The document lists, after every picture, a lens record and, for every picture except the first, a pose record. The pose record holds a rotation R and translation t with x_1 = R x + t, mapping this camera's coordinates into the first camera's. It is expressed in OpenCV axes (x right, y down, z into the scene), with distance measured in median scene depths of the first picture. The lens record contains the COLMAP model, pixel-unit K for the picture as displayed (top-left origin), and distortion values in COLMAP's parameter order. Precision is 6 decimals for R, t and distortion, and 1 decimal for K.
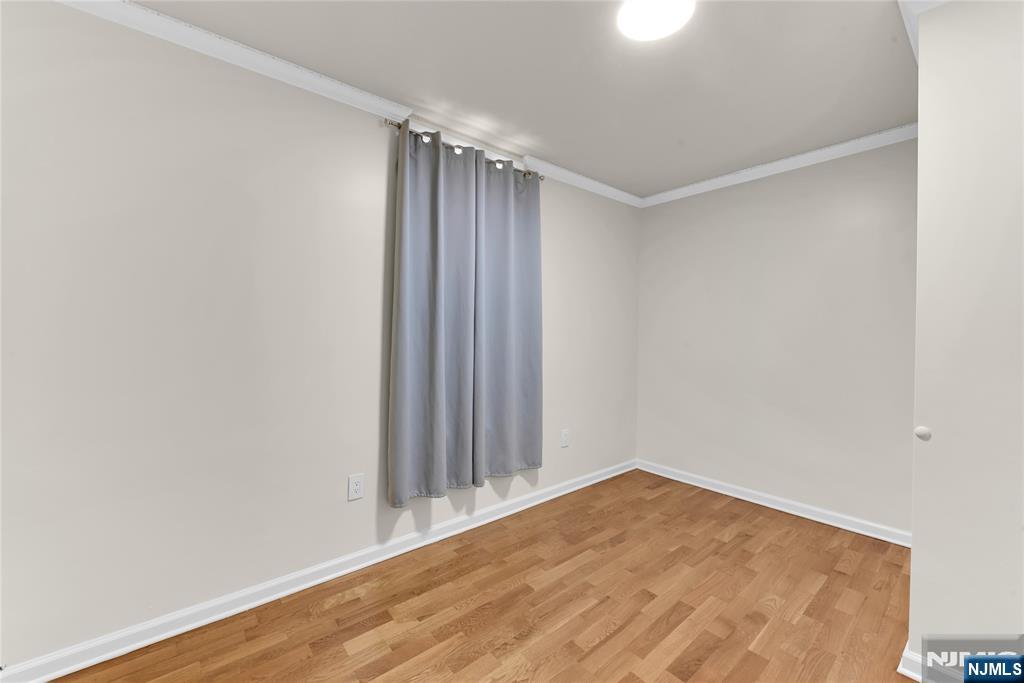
lens RADIAL K [[414.4, 0, 517.8], [0, 414.4, 337.5], [0, 0, 1]] dist [-0.002068, -0.000851]
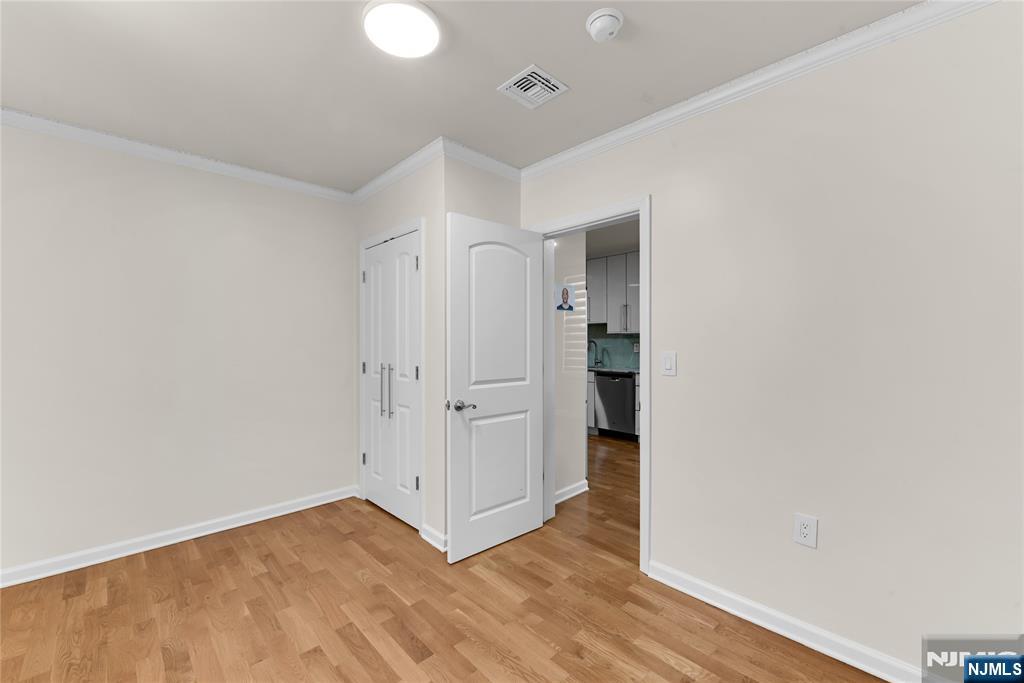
lens RADIAL K [[414.4, 0, 508.2], [0, 414.4, 334.8], [0, 0, 1]] dist [-0.002068, -0.000851]
pose [[-0.060147, 0.013342, 0.998100, -0.473132], [0.011522, 0.999853, -0.012671, -0.012023], [-0.998123, 0.010738, -0.060292, 0.543952]]
